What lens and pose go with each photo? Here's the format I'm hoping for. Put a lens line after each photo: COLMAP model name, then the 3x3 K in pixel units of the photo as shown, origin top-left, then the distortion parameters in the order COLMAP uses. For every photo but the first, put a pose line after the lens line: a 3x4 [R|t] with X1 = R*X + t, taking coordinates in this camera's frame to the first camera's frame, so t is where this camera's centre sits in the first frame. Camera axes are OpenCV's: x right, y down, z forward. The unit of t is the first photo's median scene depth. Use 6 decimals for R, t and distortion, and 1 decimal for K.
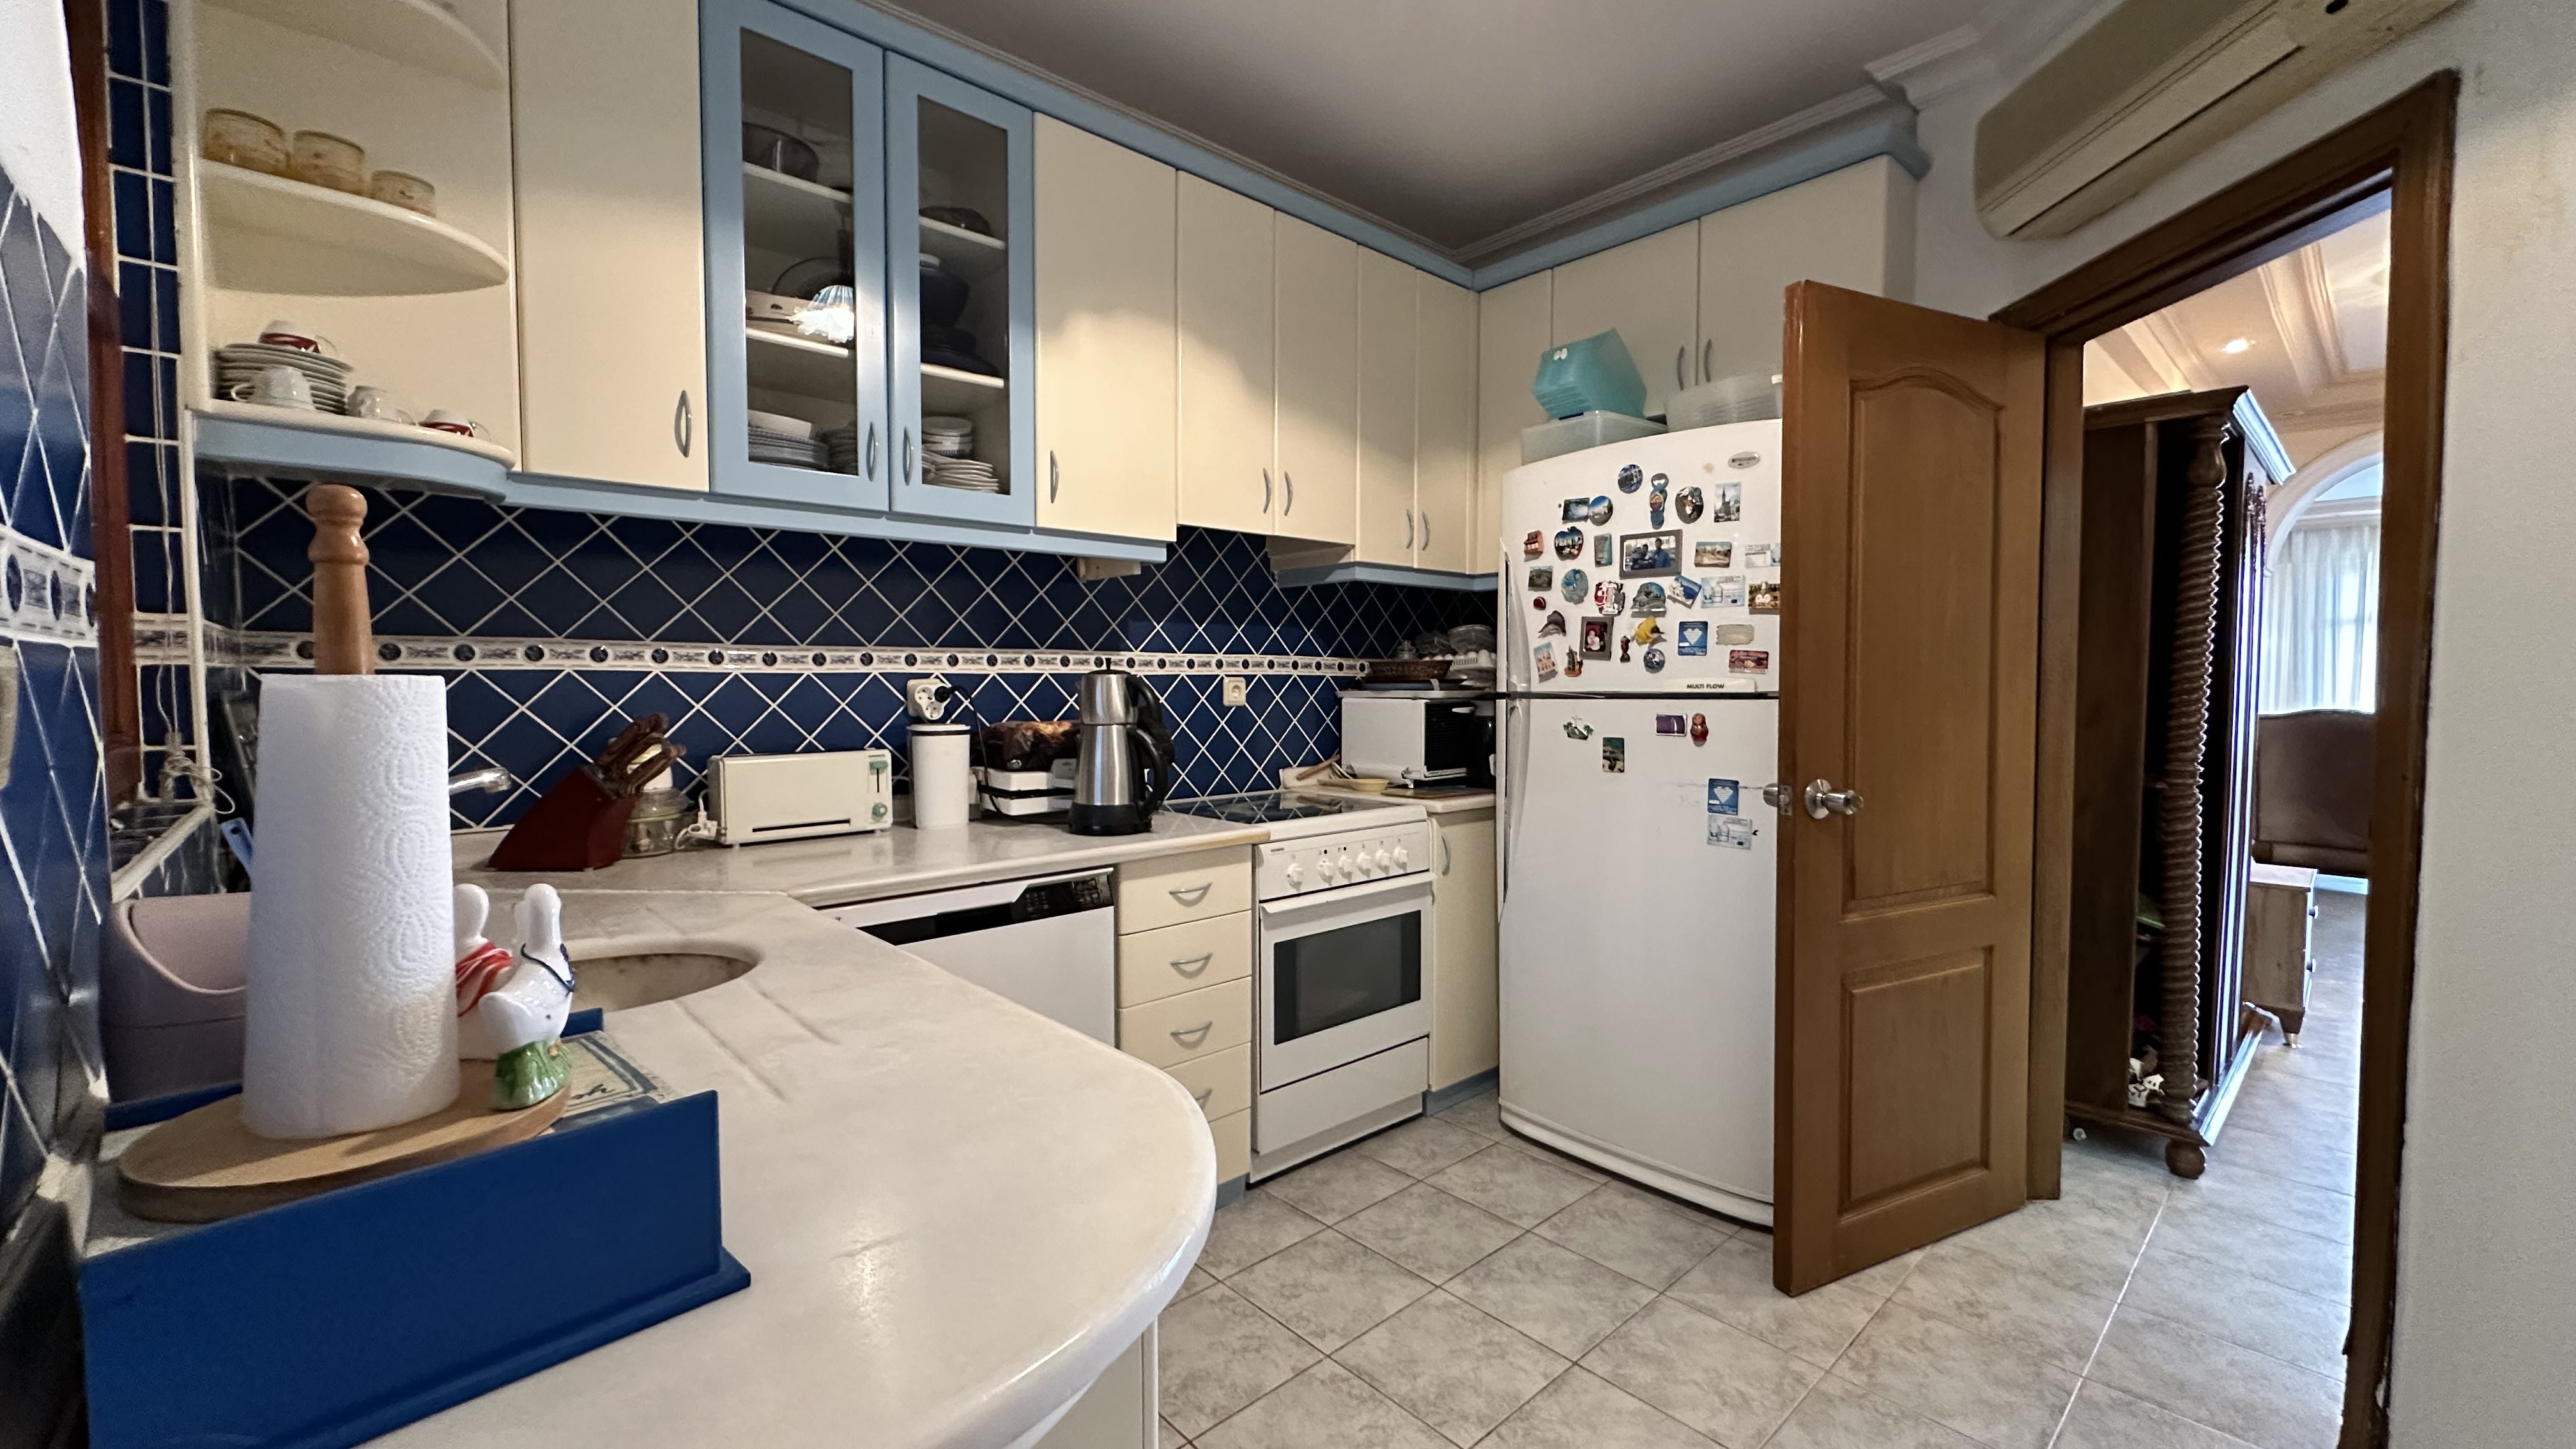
lens RADIAL K [[1035.7, 0, 1278.6], [0, 1035.7, 738.4], [0, 0, 1]] dist [-0.005750, 0.001162]
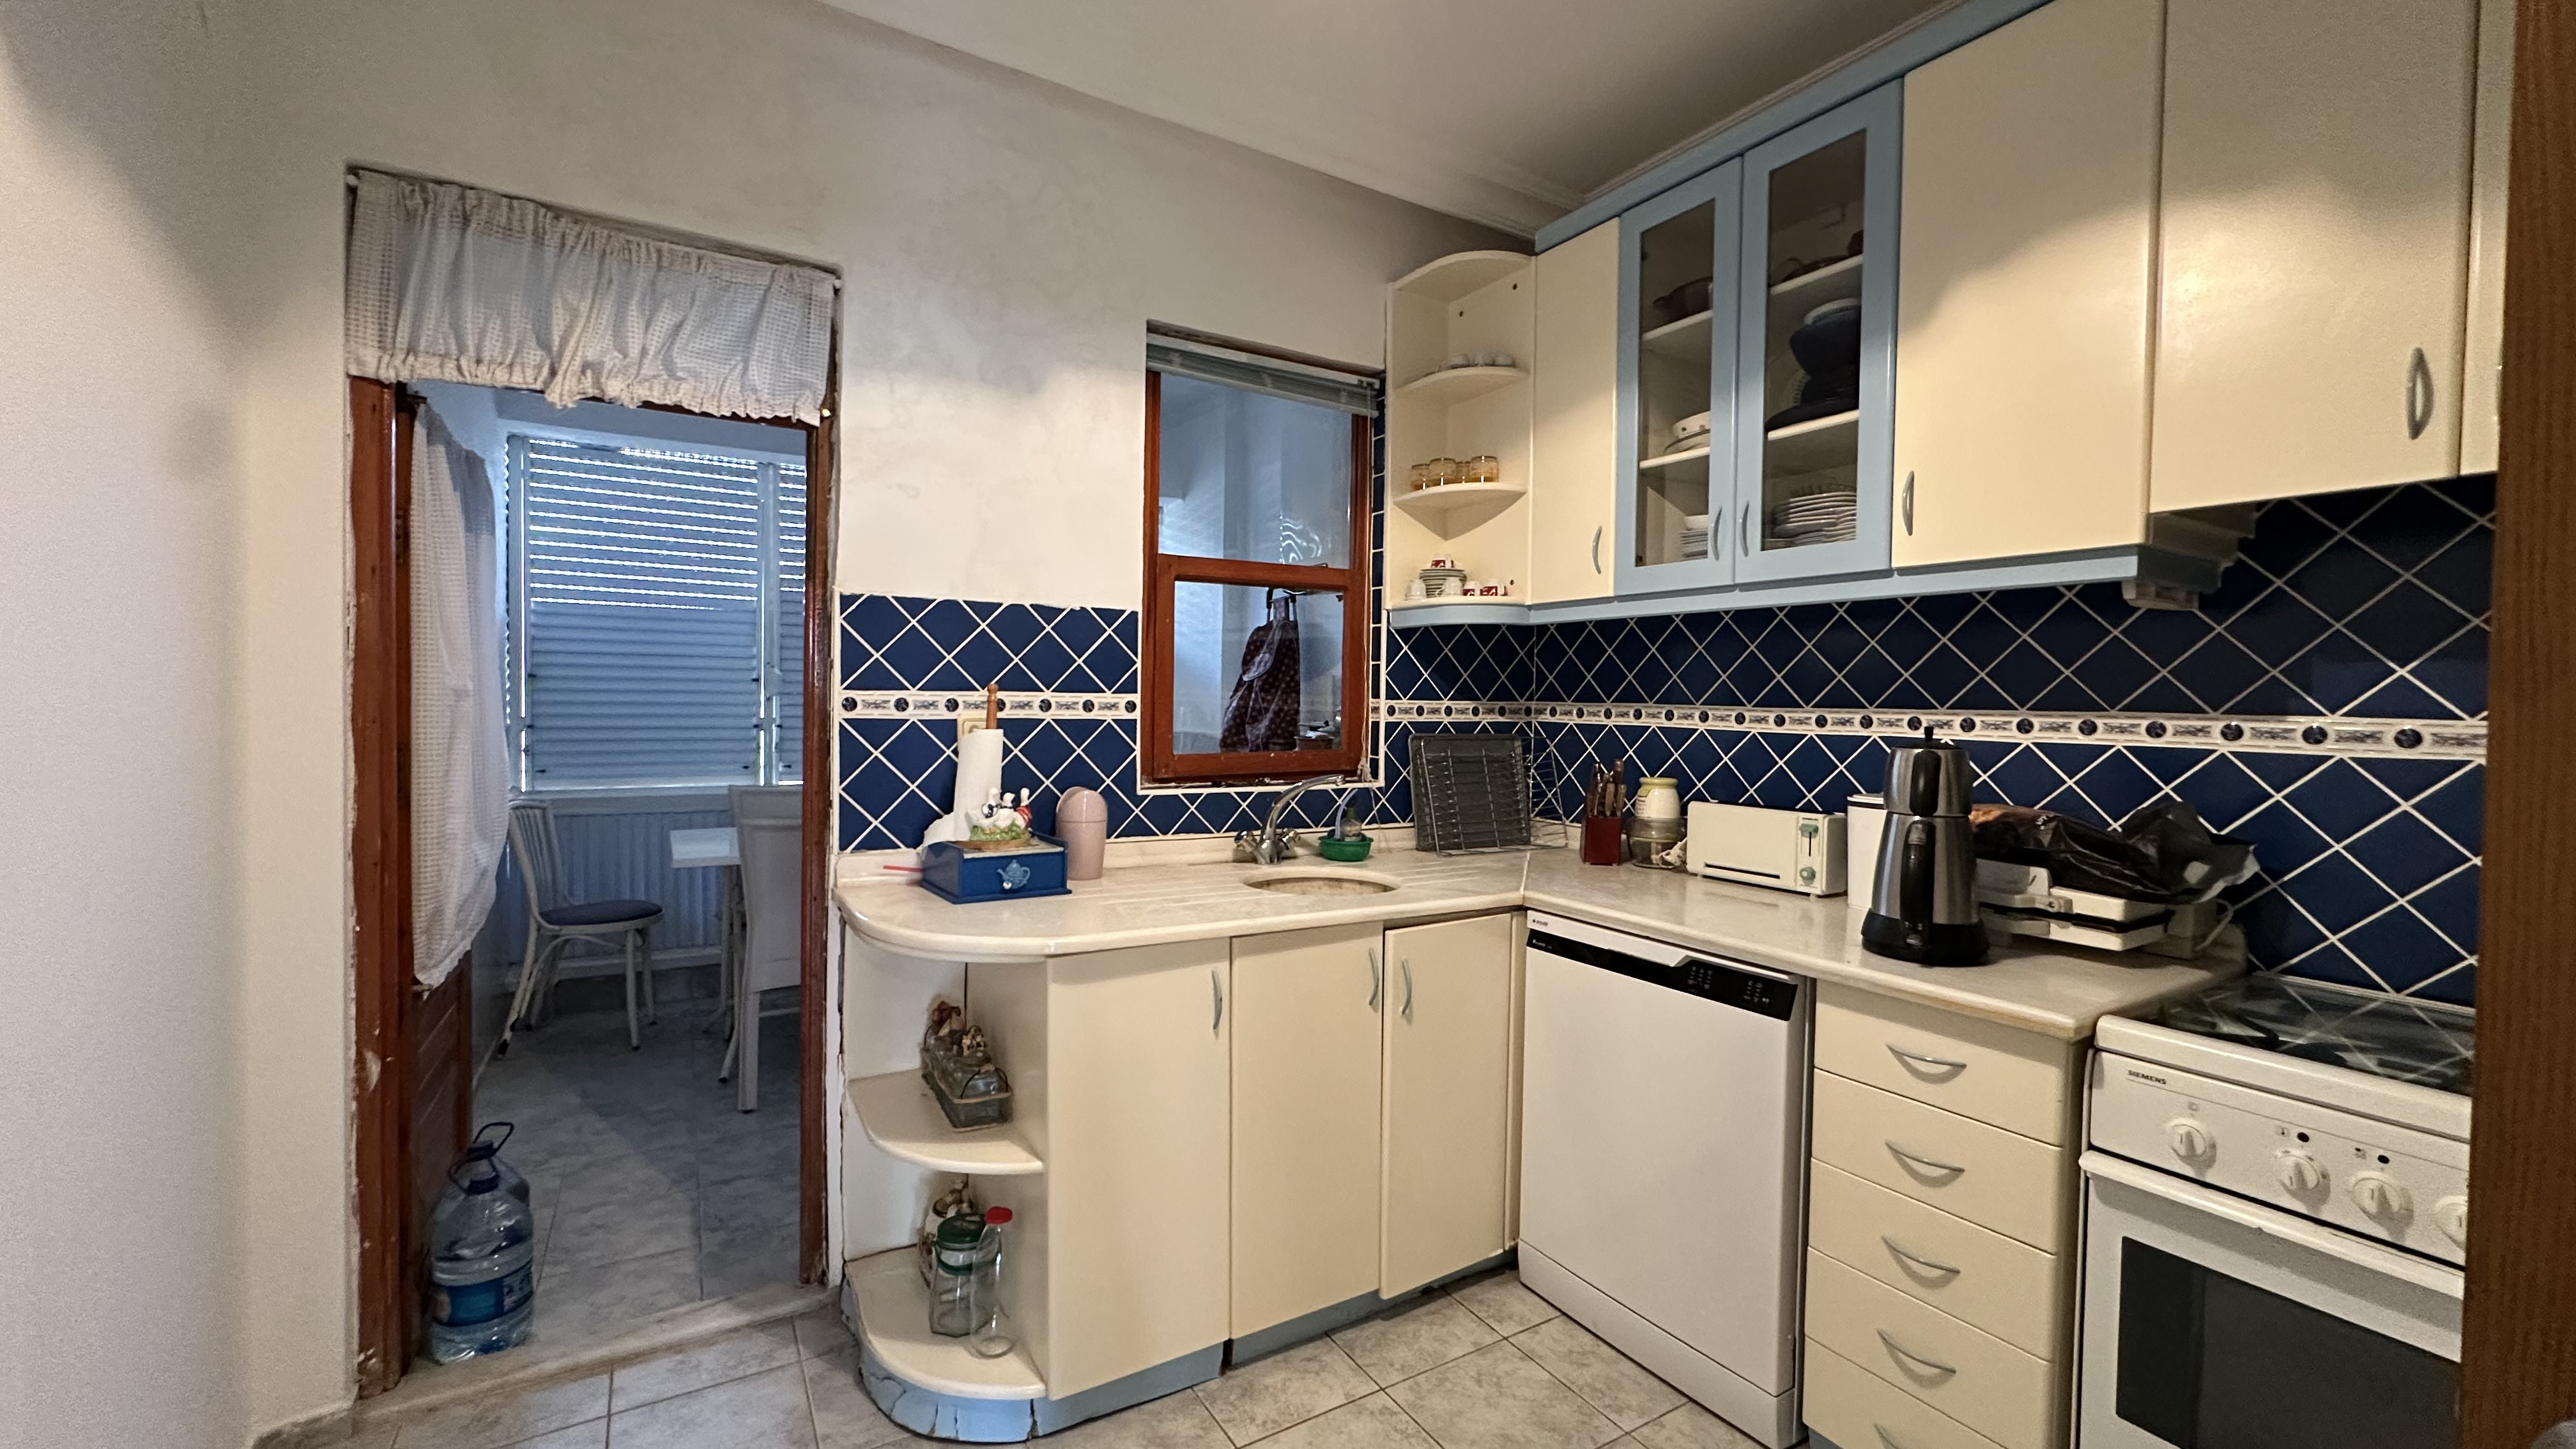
lens RADIAL K [[1035.7, 0, 1283.9], [0, 1035.7, 723.4], [0, 0, 1]] dist [-0.005750, 0.001162]
pose [[-0.210301, -0.001729, -0.977635, 0.670363], [-0.101427, 0.994641, 0.020059, -0.041353], [0.972361, 0.103377, -0.209349, 0.702542]]
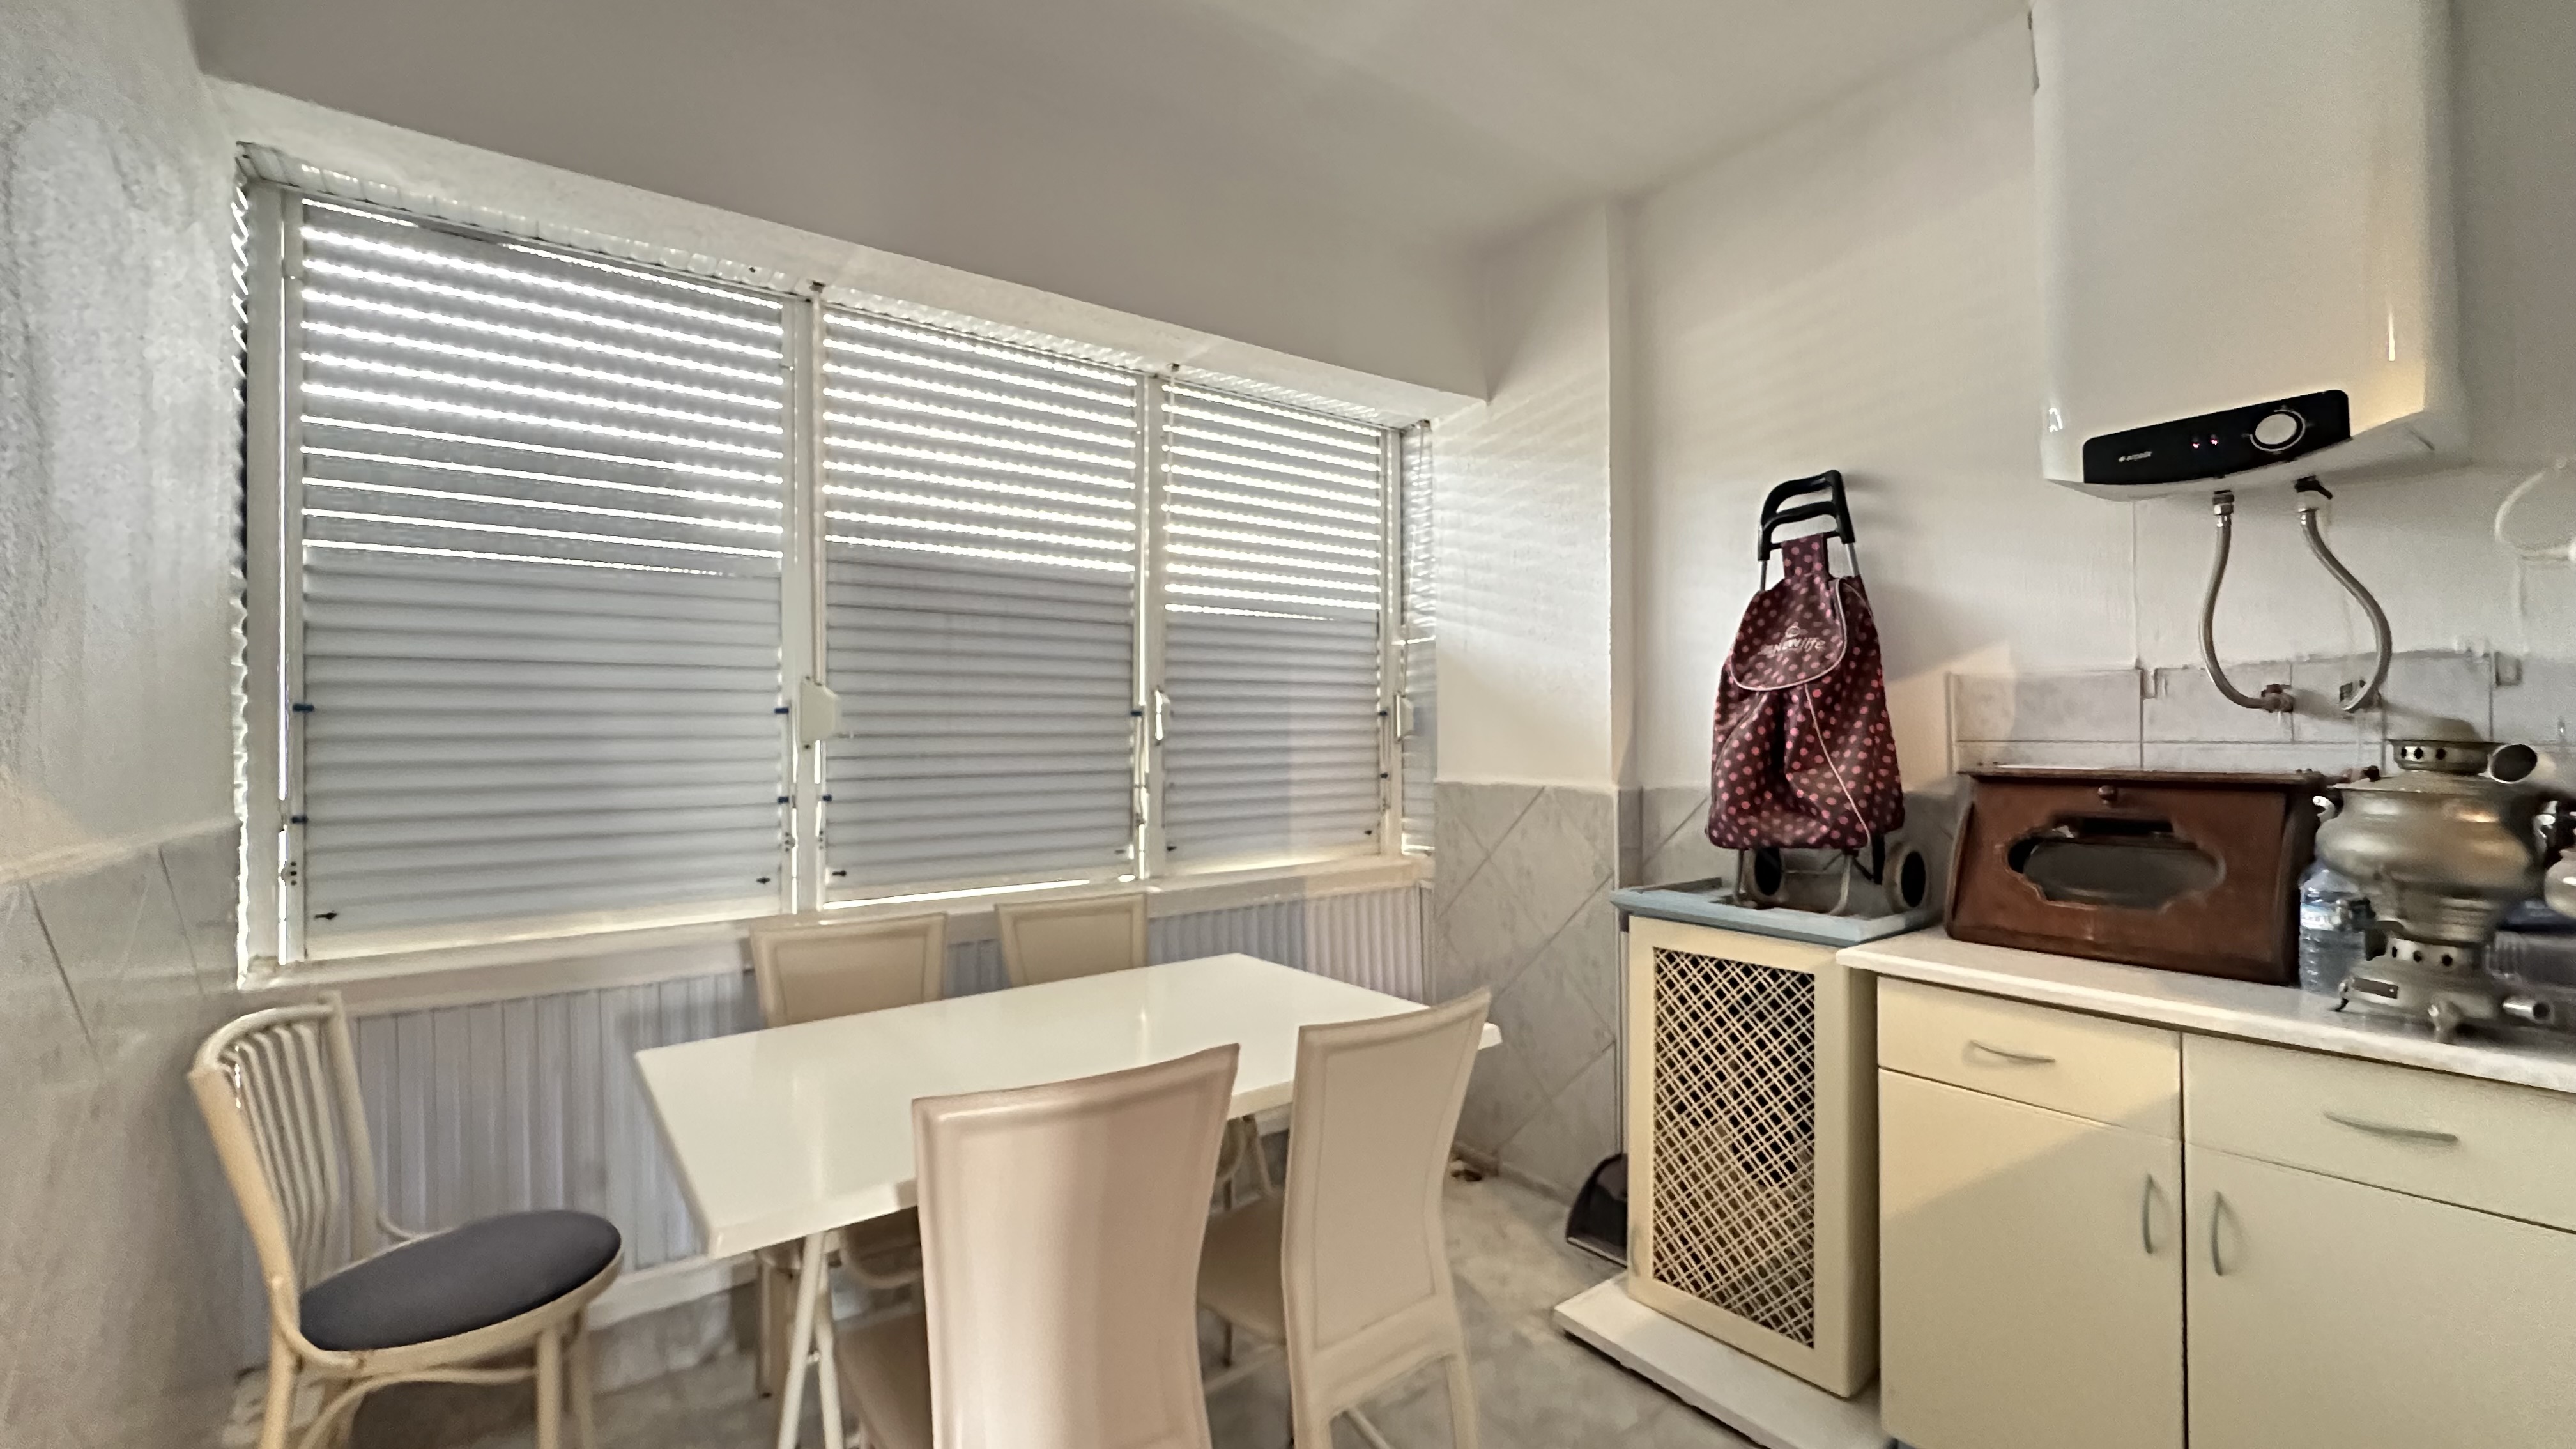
lens RADIAL K [[1035.7, 0, 1286.1], [0, 1035.7, 724.2], [0, 0, 1]] dist [-0.005750, 0.001162]
pose [[-0.117084, -0.034603, -0.992519, 0.424654], [-0.073313, 0.996967, -0.026110, -0.021090], [0.990412, 0.069708, -0.119265, 0.448620]]
